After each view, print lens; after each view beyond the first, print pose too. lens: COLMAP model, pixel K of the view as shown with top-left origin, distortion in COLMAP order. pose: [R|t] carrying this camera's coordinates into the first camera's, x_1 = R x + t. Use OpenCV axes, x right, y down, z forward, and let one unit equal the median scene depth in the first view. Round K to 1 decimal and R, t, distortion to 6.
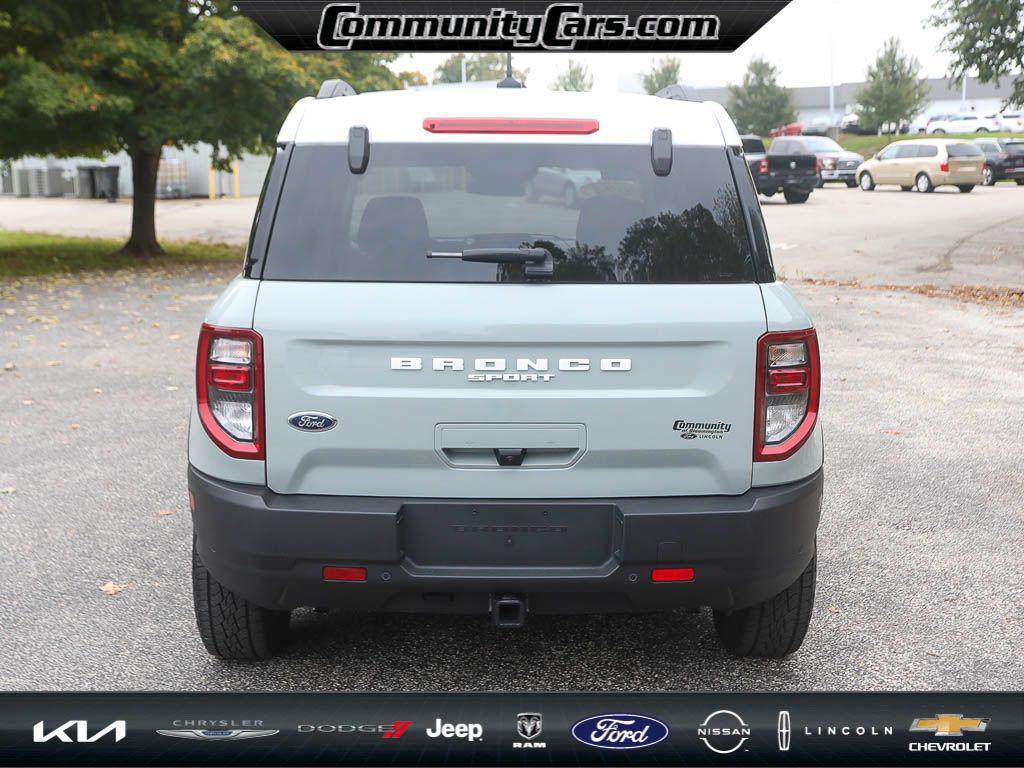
lens RADIAL K [[1362.6, 0, 539.2], [0, 1362.6, 360.5], [0, 0, 1]] dist [-0.007195, 0.112490]
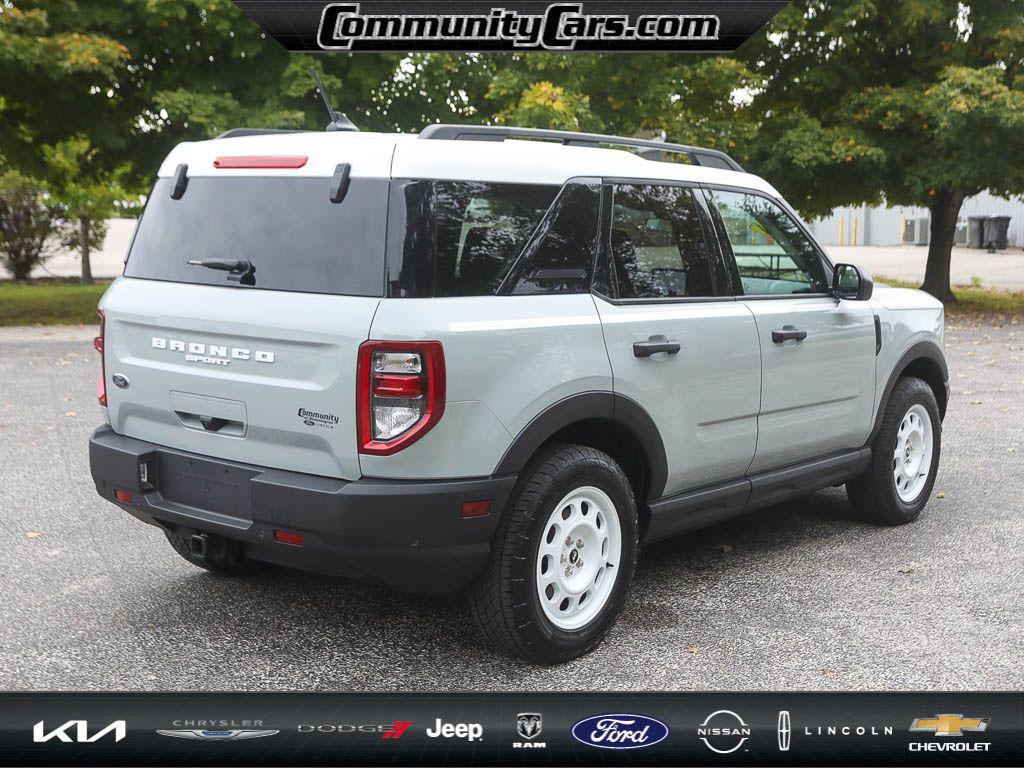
lens RADIAL K [[1373.0, 0, 562.8], [0, 1373.0, 385.5], [0, 0, 1]] dist [-0.029627, 0.044379]
pose [[0.769382, 0.090655, -0.632323, 0.184031], [-0.103832, 0.994462, 0.016235, -0.003378], [0.630293, 0.053164, 0.774535, 0.039312]]
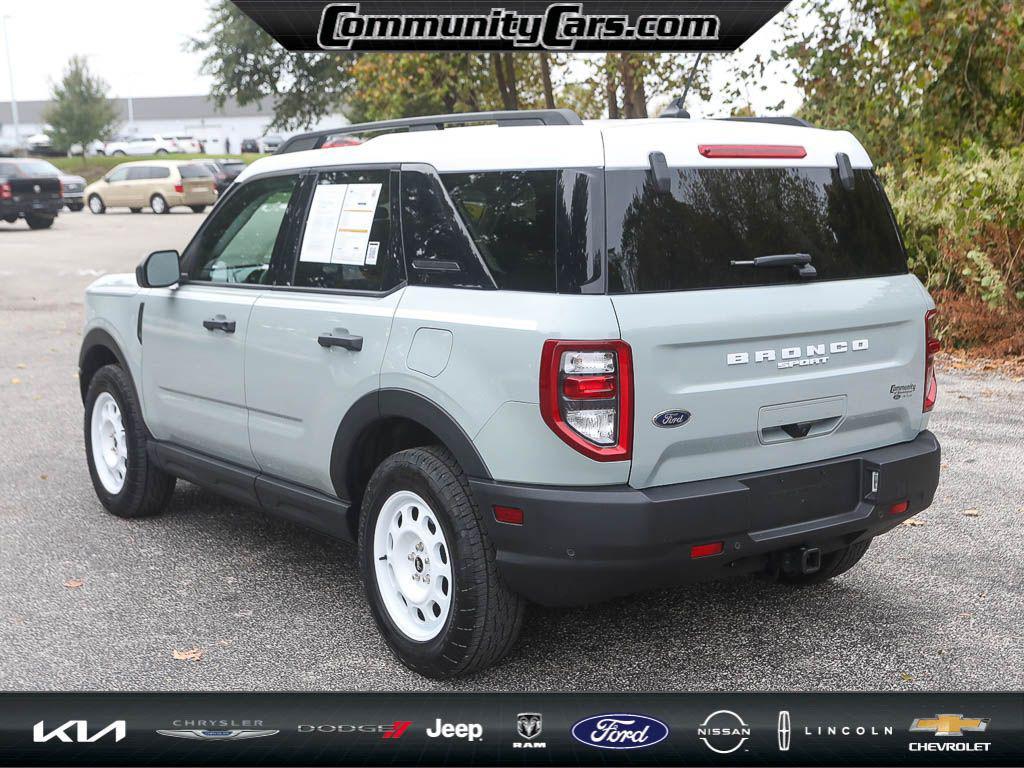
lens RADIAL K [[1373.0, 0, 562.8], [0, 1373.0, 385.5], [0, 0, 1]] dist [-0.029627, 0.044379]
pose [[0.822716, -0.098578, 0.559840, -0.153348], [0.097405, 0.994730, 0.032012, -0.004679], [-0.560045, 0.028194, 0.827982, 0.022052]]
